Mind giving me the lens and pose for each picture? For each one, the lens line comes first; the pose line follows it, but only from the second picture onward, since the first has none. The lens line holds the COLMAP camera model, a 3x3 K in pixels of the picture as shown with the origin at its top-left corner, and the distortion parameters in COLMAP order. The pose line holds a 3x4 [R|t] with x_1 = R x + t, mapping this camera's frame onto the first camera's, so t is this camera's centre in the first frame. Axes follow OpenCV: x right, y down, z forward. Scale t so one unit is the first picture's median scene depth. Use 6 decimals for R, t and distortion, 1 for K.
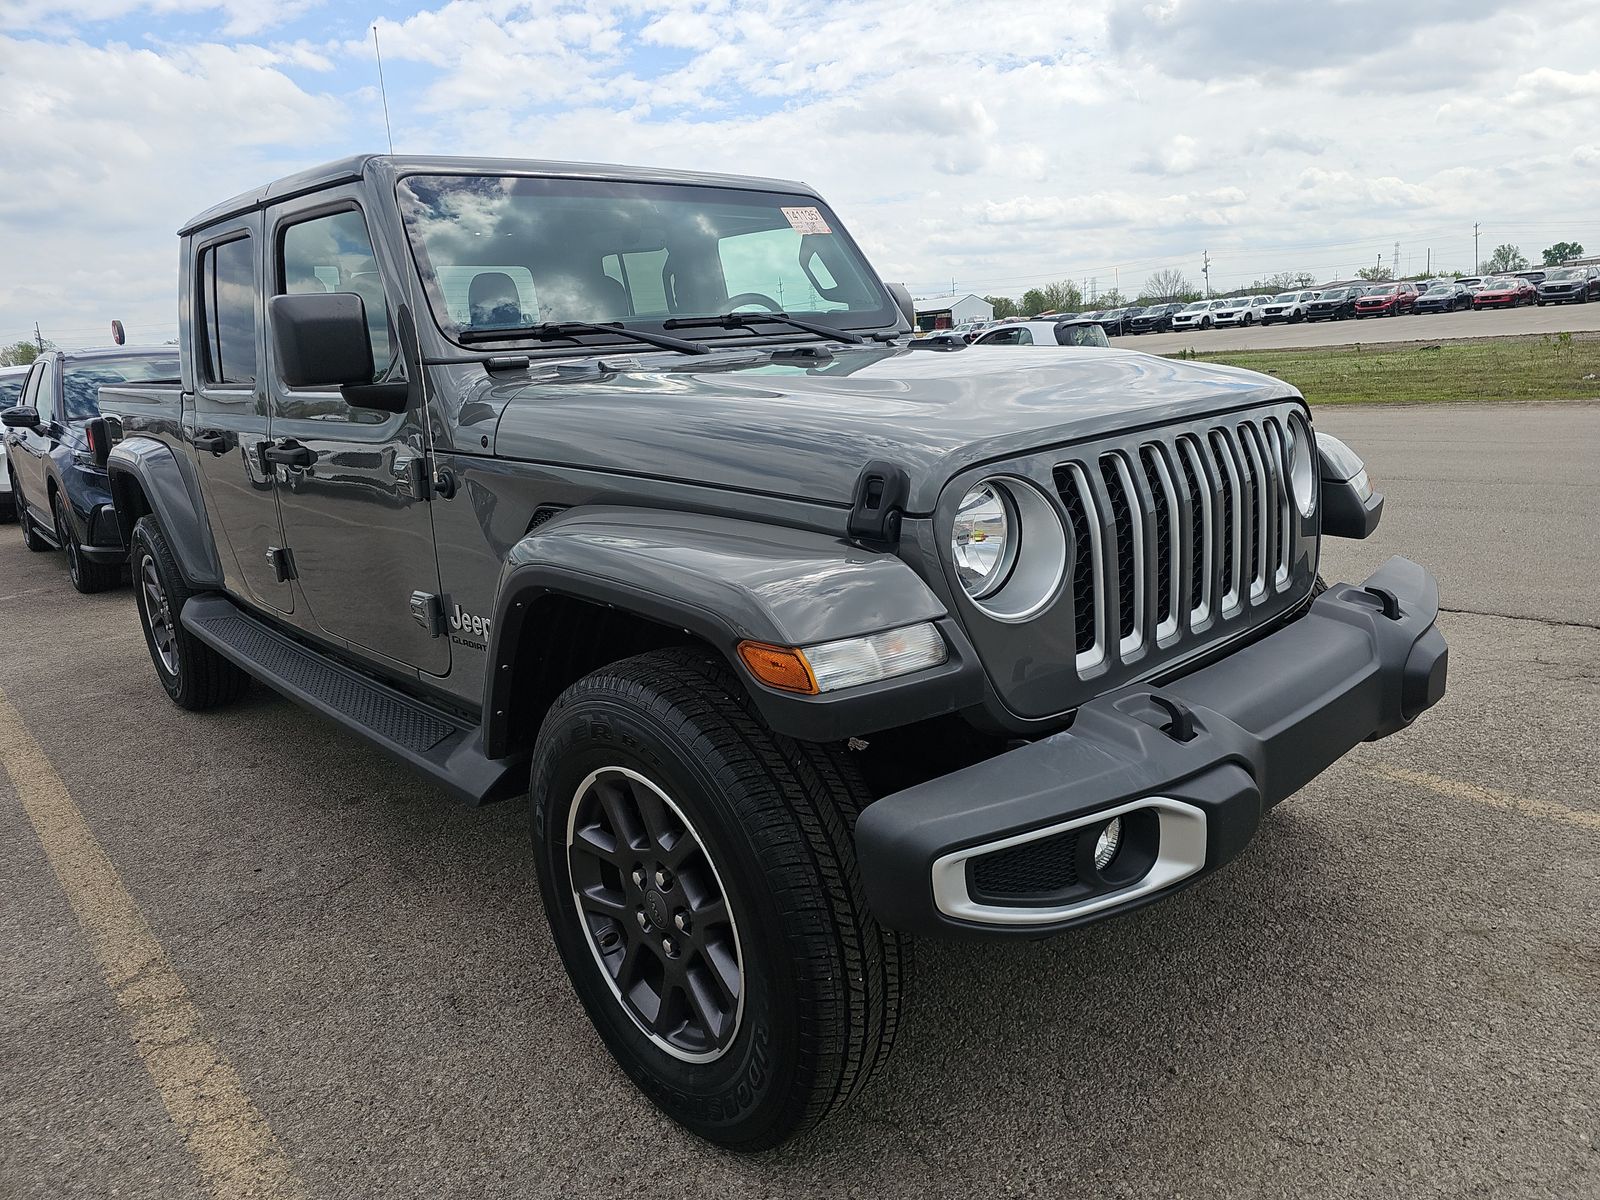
lens RADIAL K [[1089.2, 0, 800.0], [0, 1089.2, 600.0], [0, 0, 1]] dist [0.054447, -0.048018]
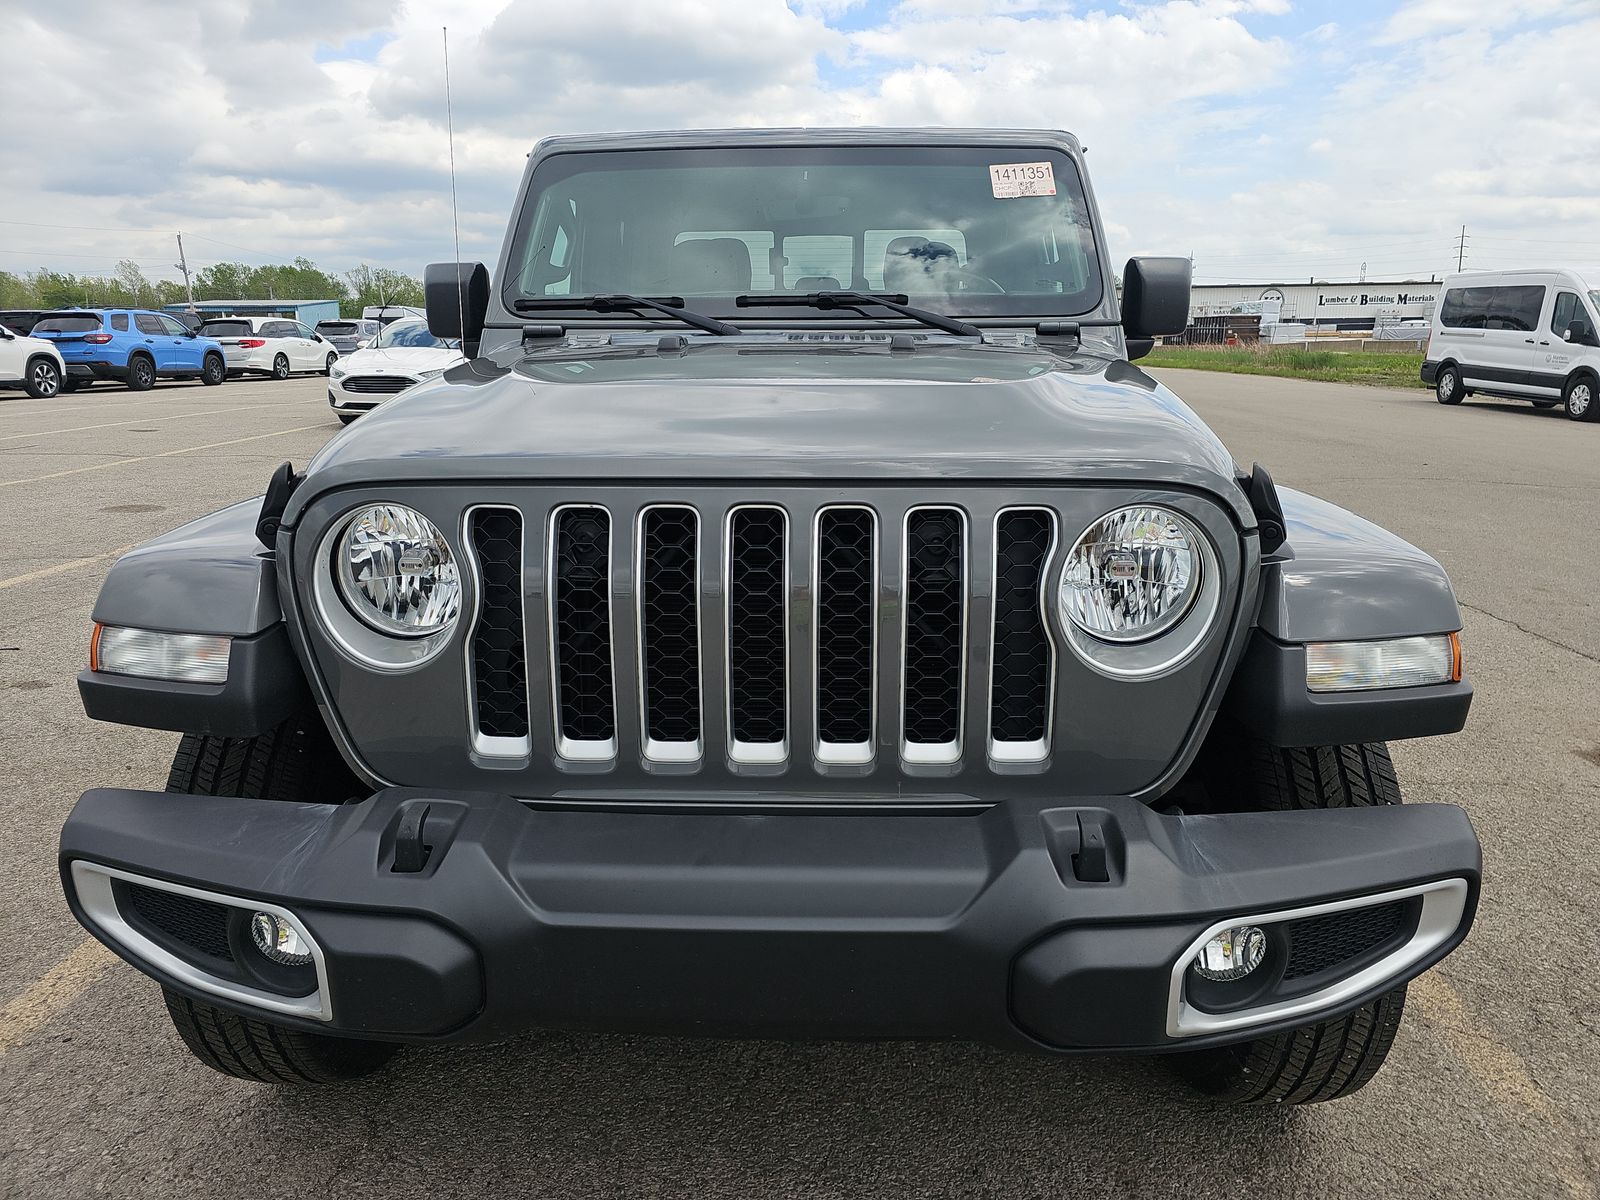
lens RADIAL K [[1089.2, 0, 800.0], [0, 1089.2, 600.0], [0, 0, 1]] dist [0.054447, -0.048018]
pose [[0.702947, 0.231848, -0.672393, 0.047086], [-0.203382, 0.971427, 0.122333, -0.009776], [0.681543, 0.050759, 0.730016, 0.027526]]
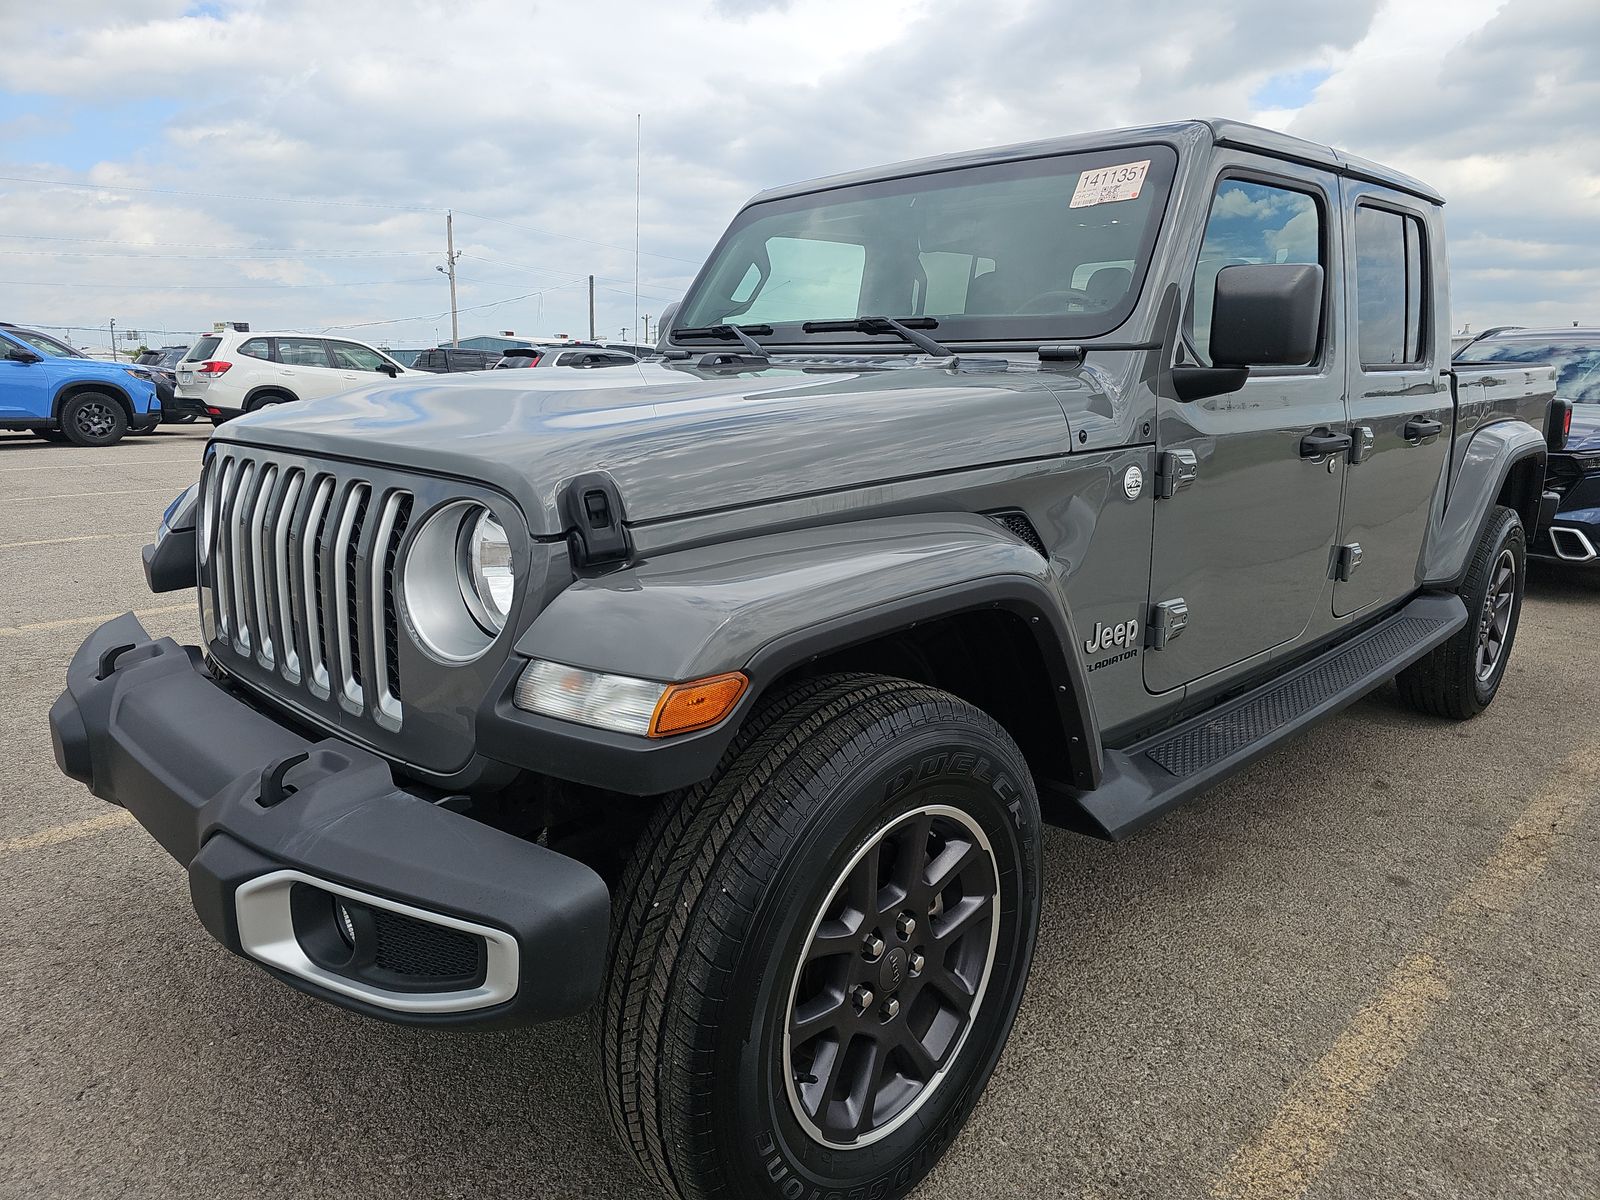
lens RADIAL K [[1089.2, 0, 800.0], [0, 1089.2, 600.0], [0, 0, 1]] dist [0.054447, -0.048018]
pose [[0.013134, 0.266286, -0.963805, 0.069946], [-0.242256, 0.936018, 0.255308, -0.021059], [0.970124, 0.230134, 0.076803, 0.075390]]
